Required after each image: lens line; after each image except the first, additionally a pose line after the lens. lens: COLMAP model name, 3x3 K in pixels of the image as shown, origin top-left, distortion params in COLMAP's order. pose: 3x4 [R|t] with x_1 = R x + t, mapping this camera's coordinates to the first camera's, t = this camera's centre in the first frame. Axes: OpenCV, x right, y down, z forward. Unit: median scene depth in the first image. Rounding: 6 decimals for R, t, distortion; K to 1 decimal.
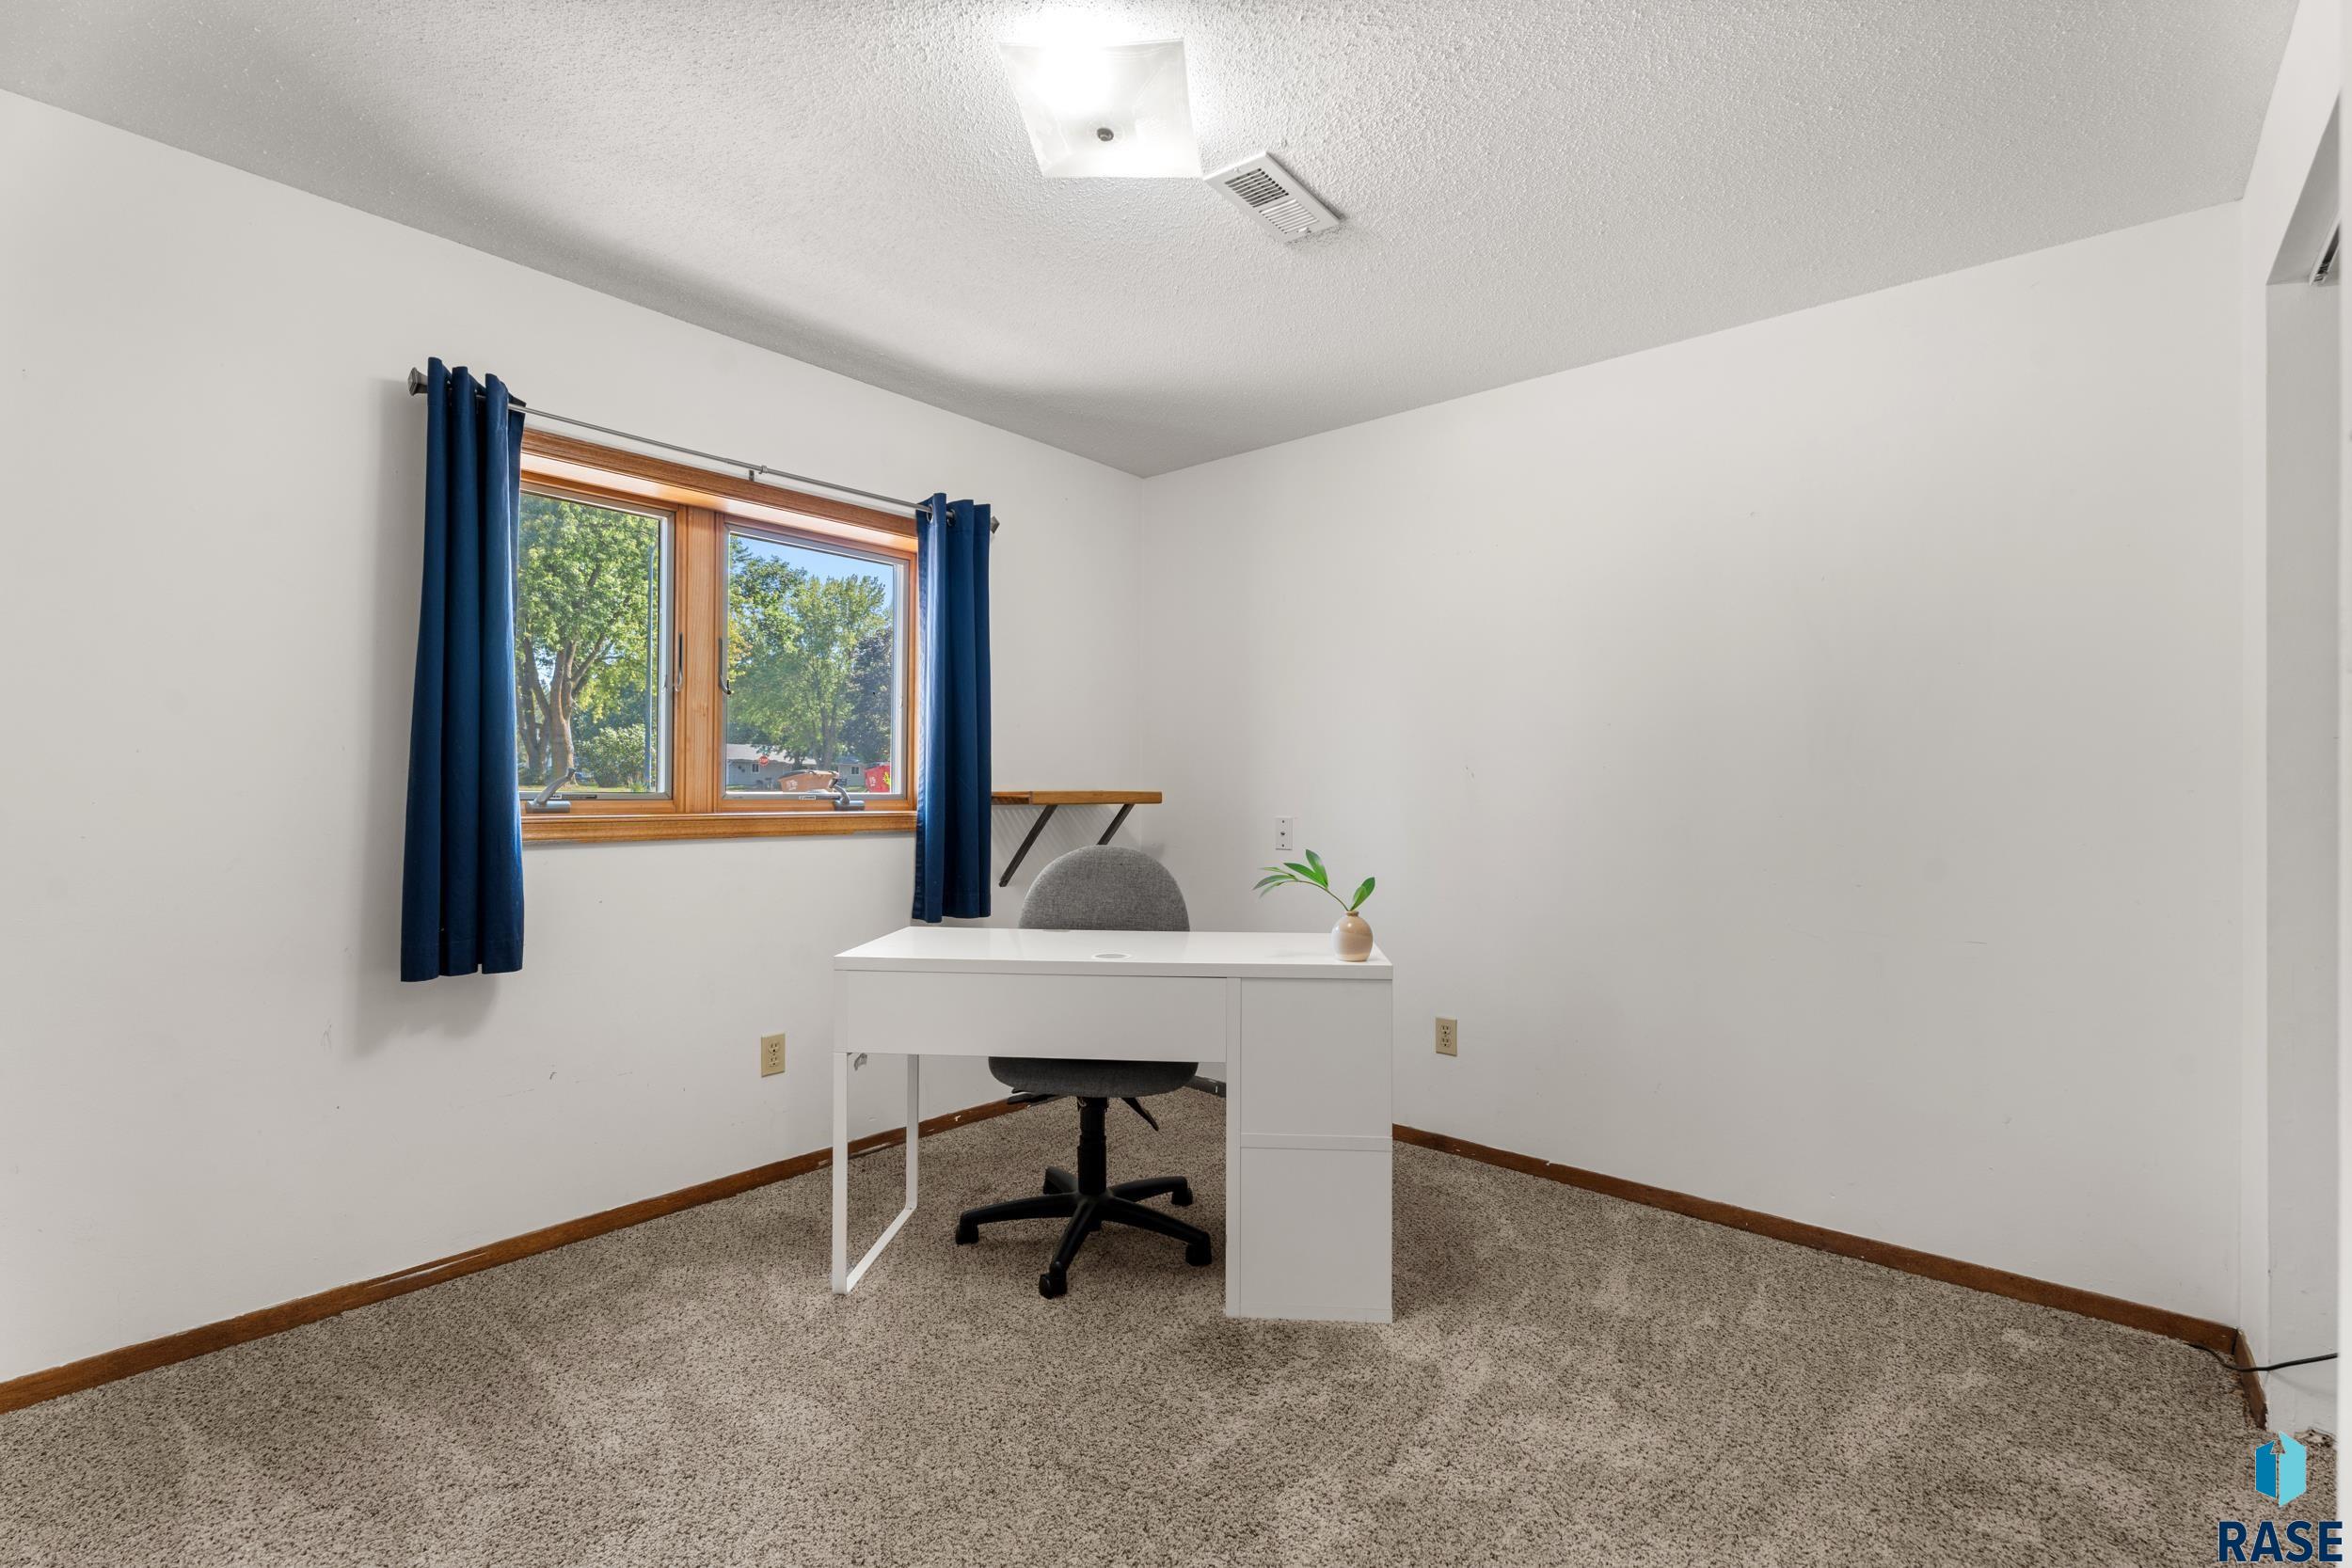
lens RADIAL K [[1047.9, 0, 1174.0], [0, 1047.9, 775.4], [0, 0, 1]] dist [0.009671, -0.001867]
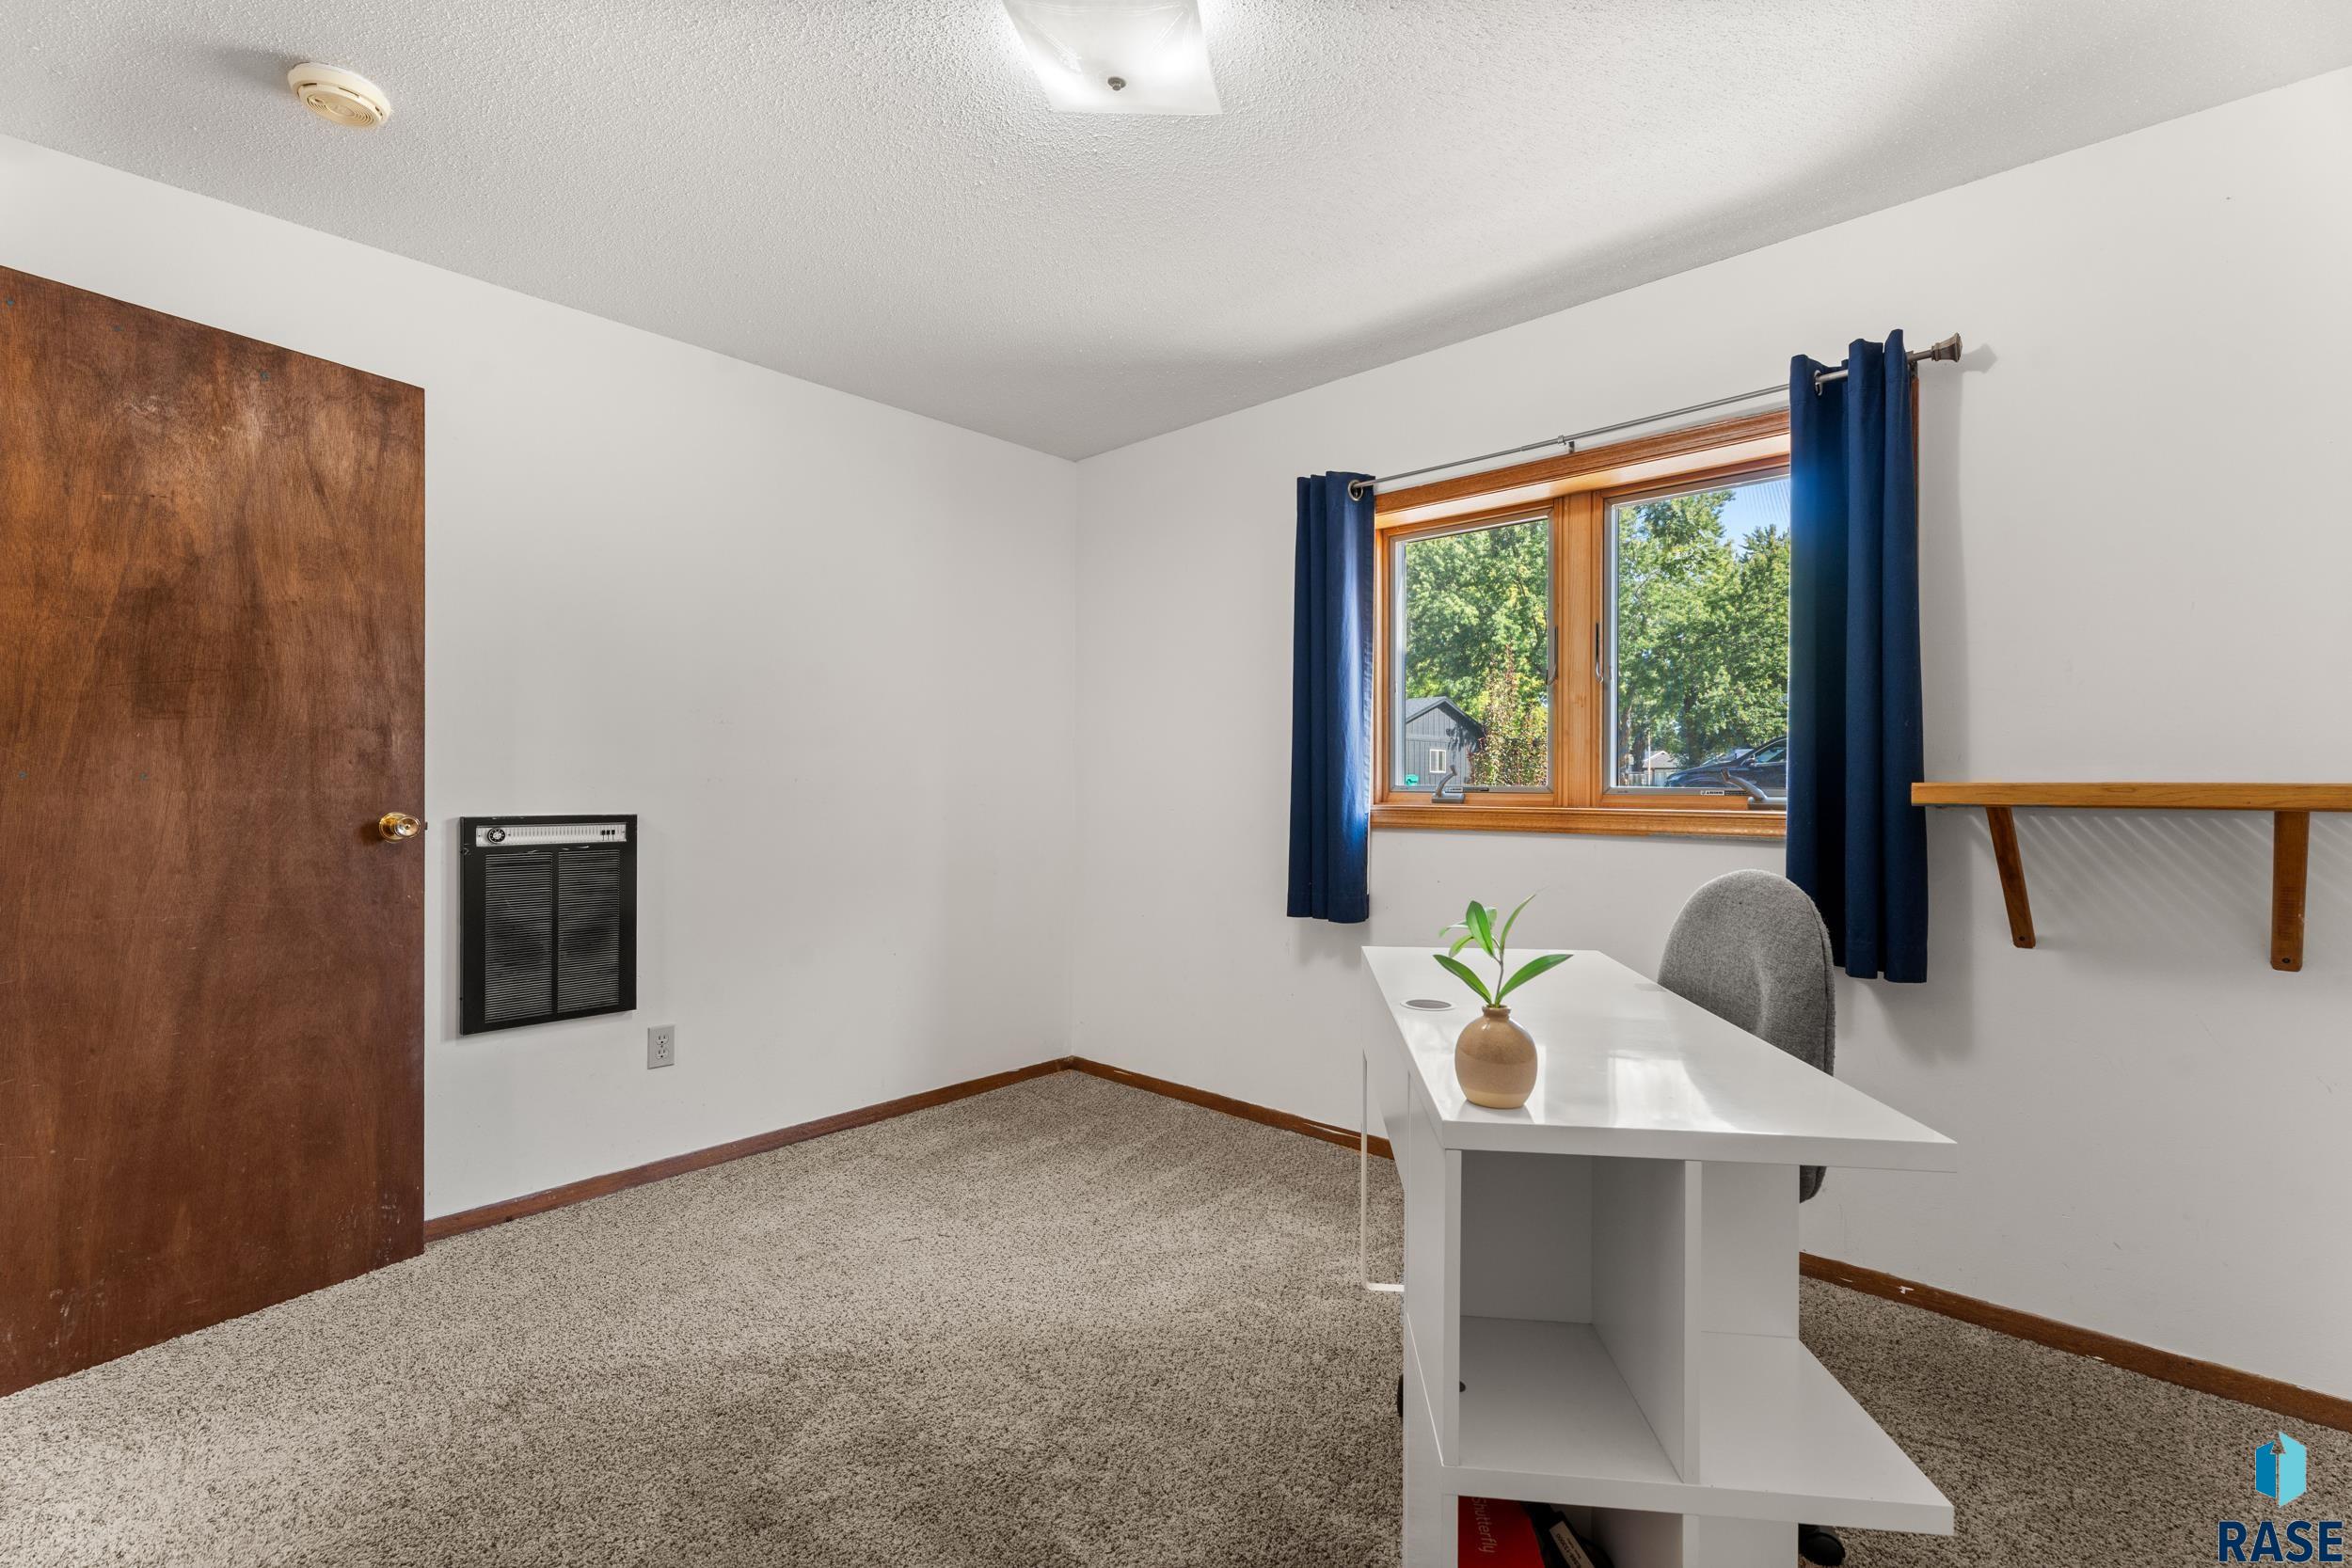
lens RADIAL K [[1047.9, 0, 1185.6], [0, 1047.9, 783.7], [0, 0, 1]] dist [0.009671, -0.001867]
pose [[-0.028961, -0.009322, -0.999537, 0.677911], [0.009839, 0.999905, -0.009610, 0.025328], [0.999532, -0.010112, -0.028867, 0.851925]]
